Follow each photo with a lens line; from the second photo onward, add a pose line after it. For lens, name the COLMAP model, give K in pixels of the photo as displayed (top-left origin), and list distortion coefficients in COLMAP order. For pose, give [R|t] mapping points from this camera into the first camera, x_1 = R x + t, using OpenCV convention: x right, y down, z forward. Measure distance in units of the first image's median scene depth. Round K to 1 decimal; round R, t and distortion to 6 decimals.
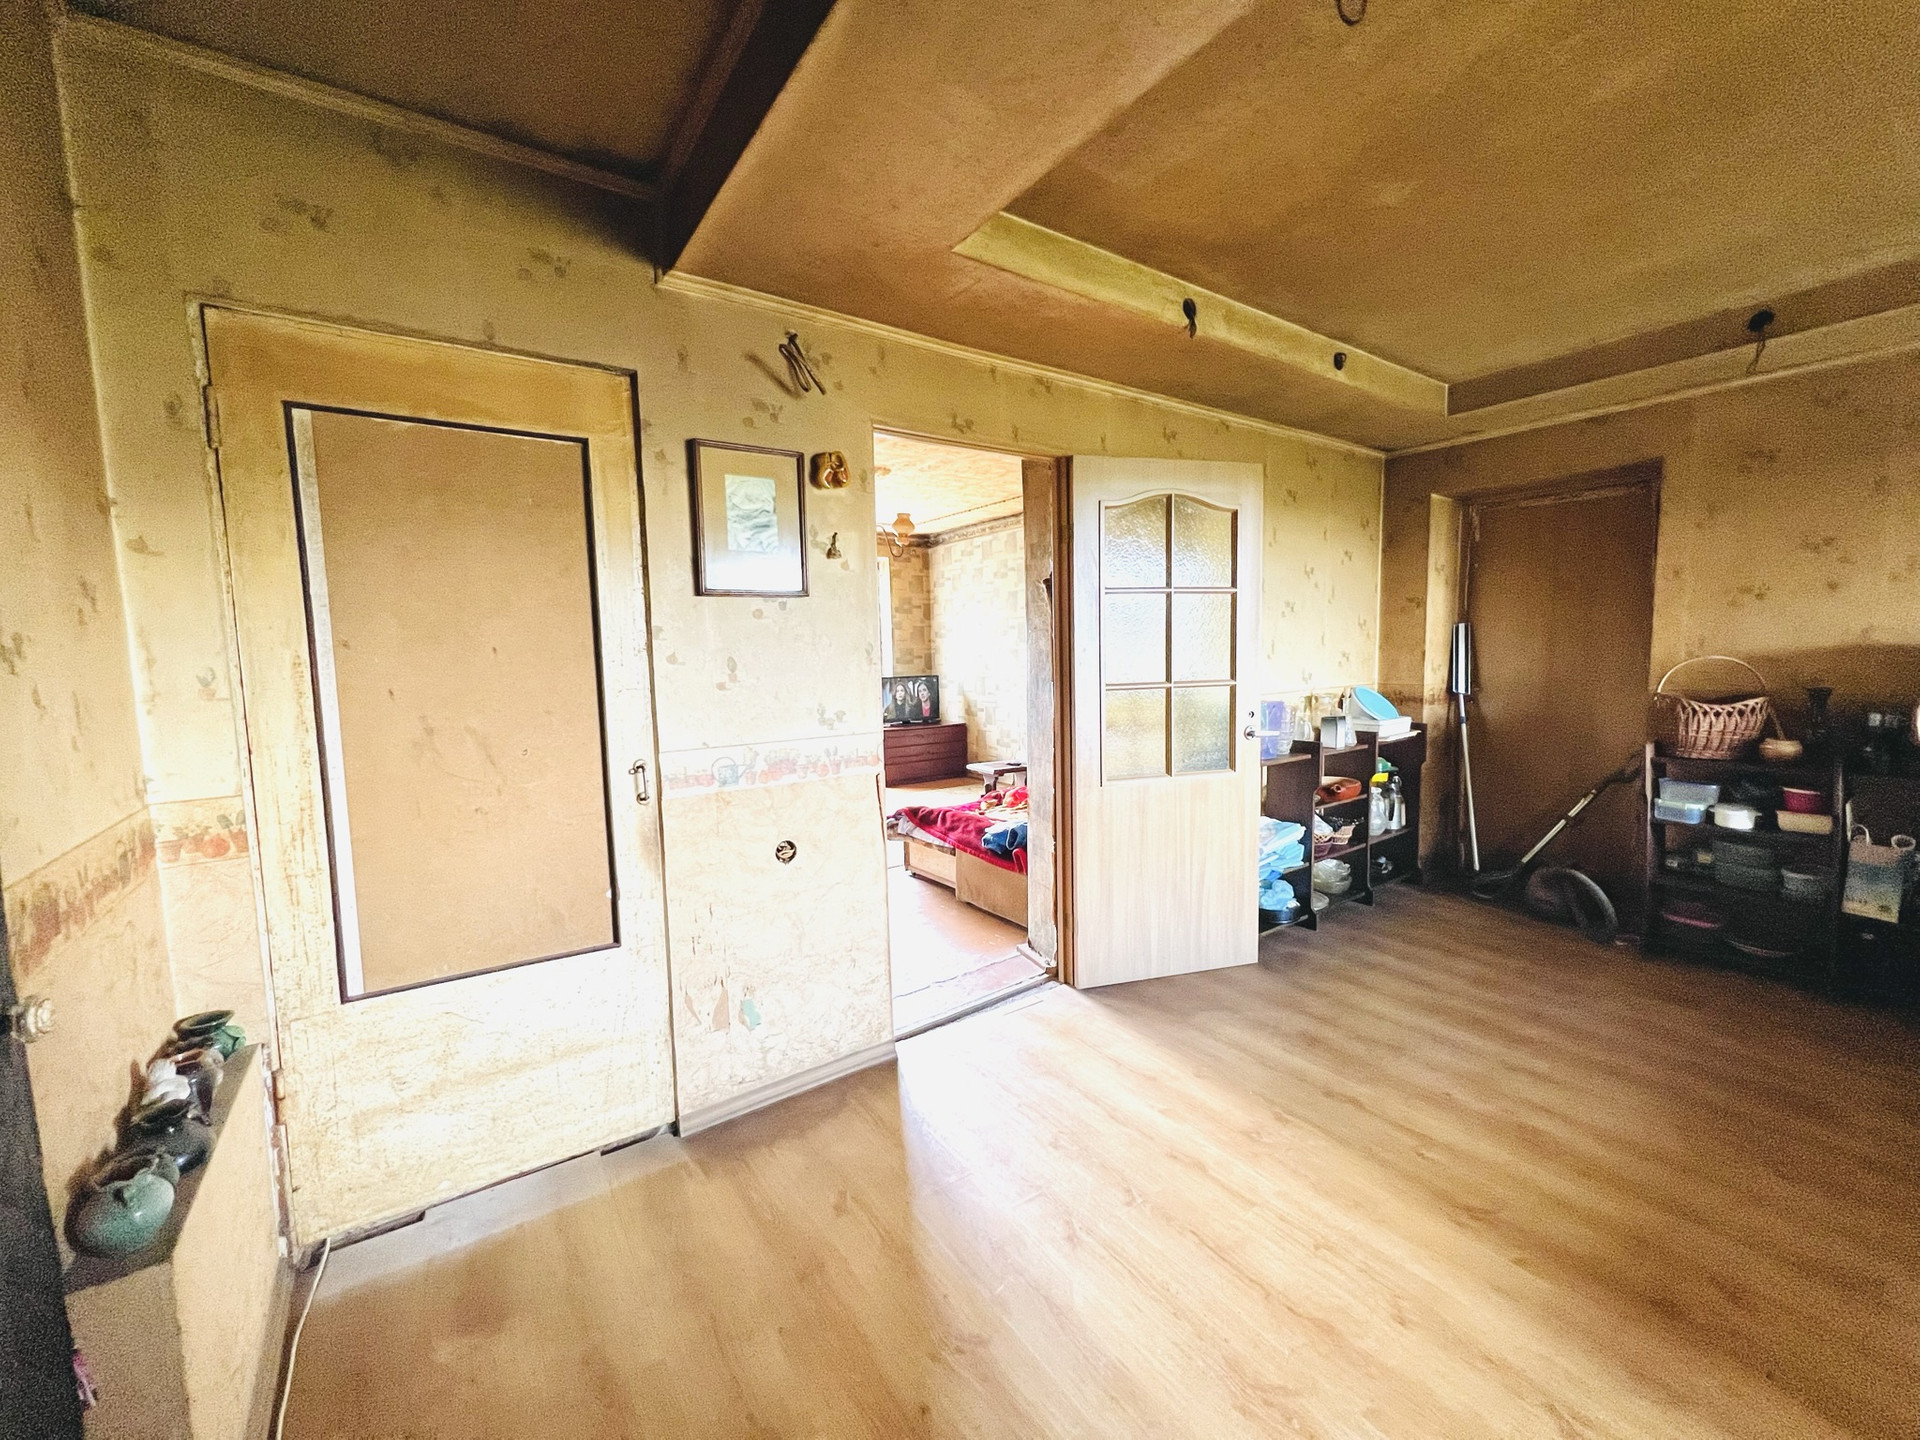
lens RADIAL K [[769.5, 0, 957.7], [0, 769.5, 718.9], [0, 0, 1]] dist [-0.000223, -0.000354]
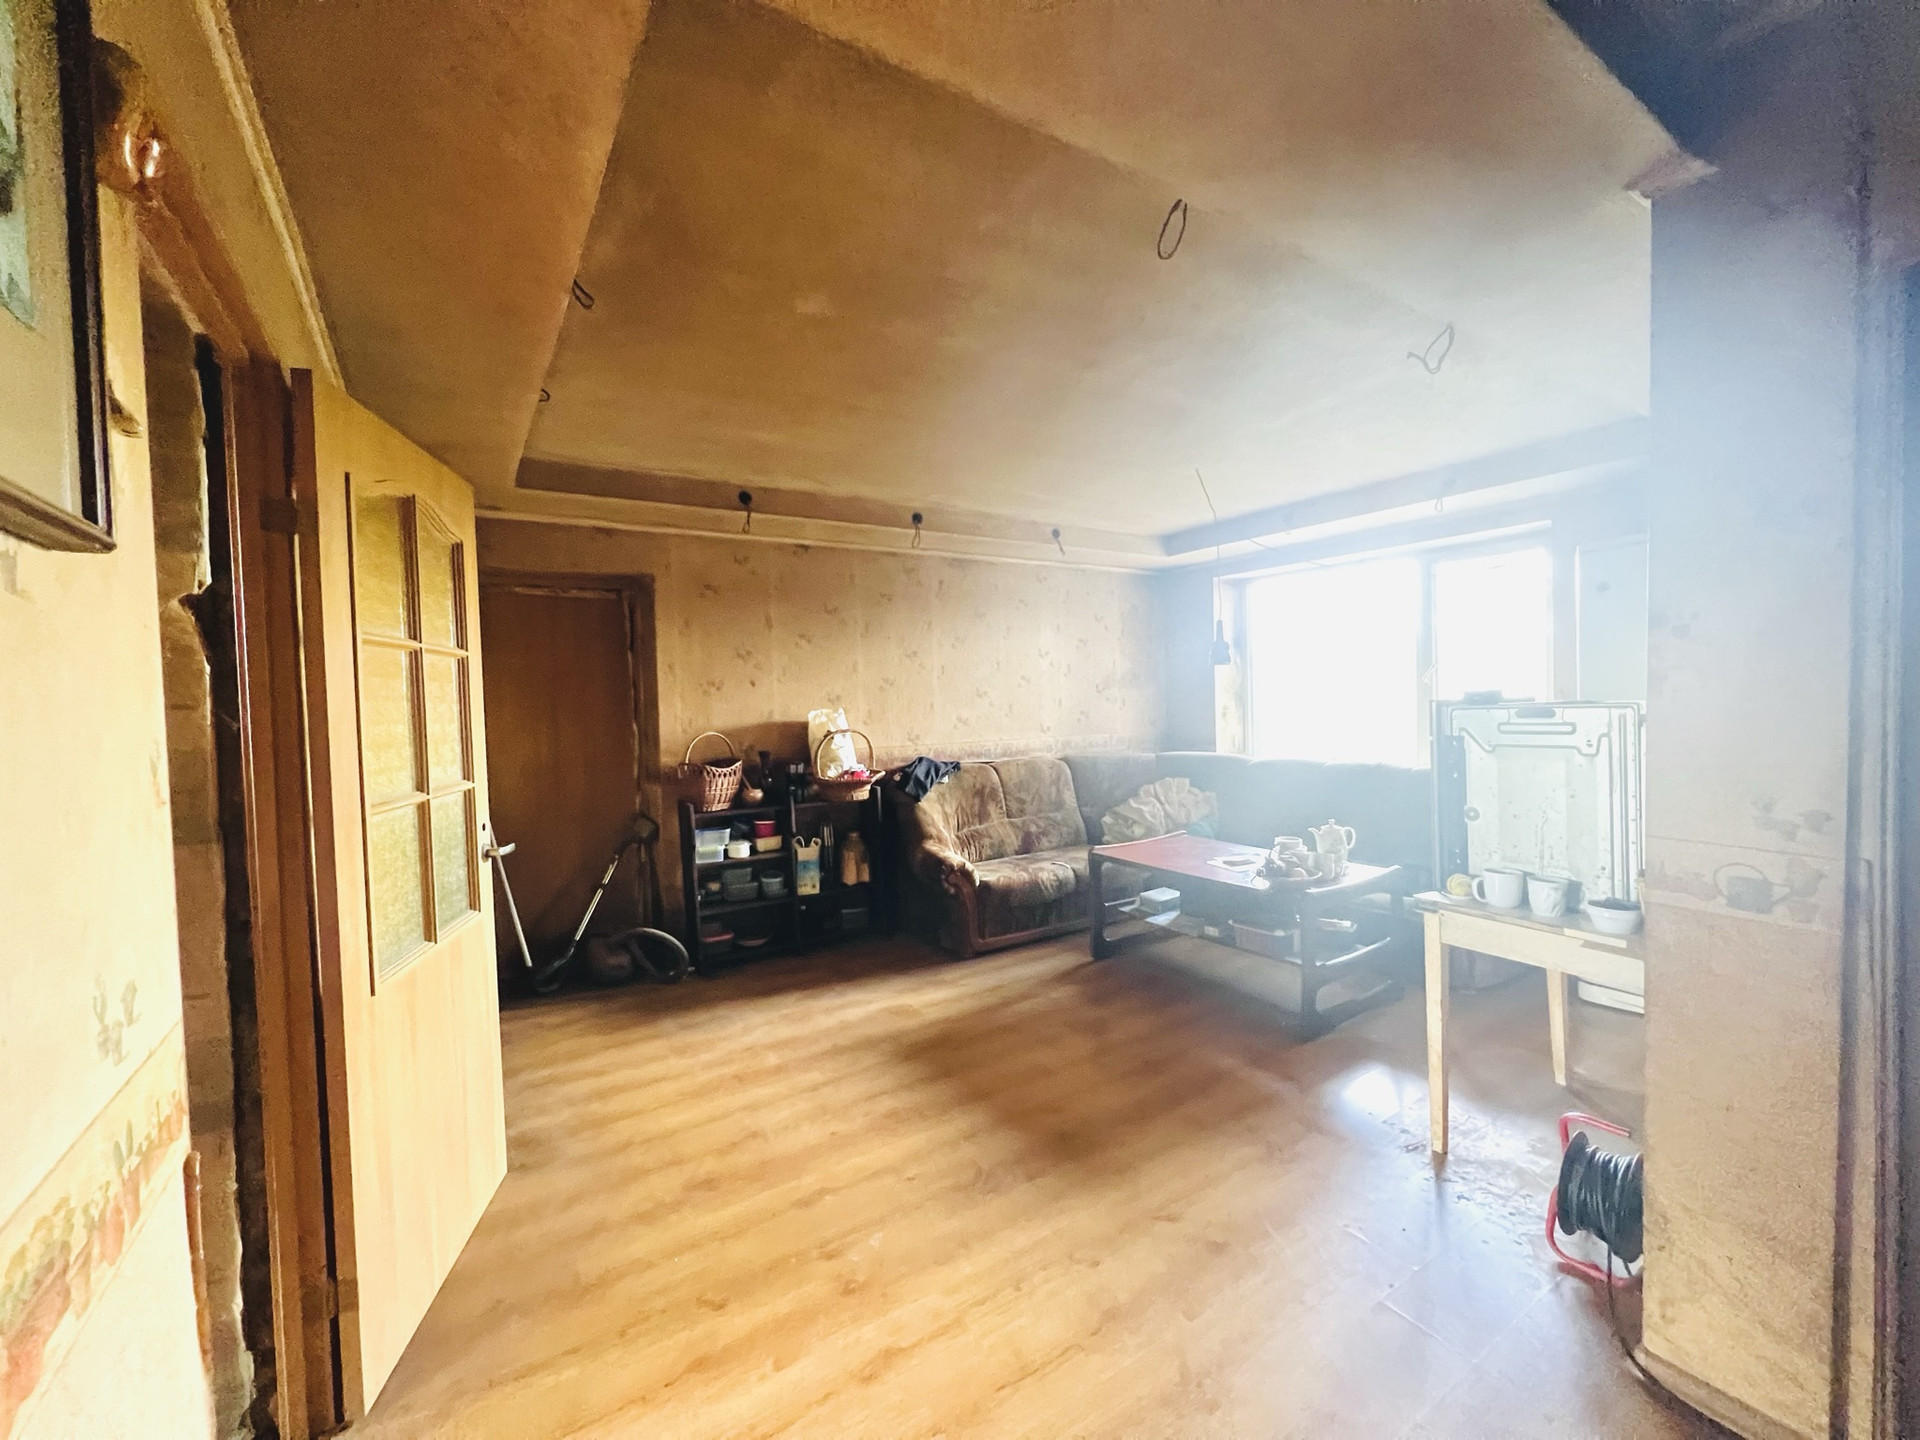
lens RADIAL K [[769.5, 0, 953.7], [0, 769.5, 717.7], [0, 0, 1]] dist [-0.000223, -0.000354]
pose [[0.030480, -0.003049, 0.999531, -0.353301], [0.123131, 0.992390, -0.000728, -0.058591], [-0.991922, 0.123096, 0.030624, 0.582371]]
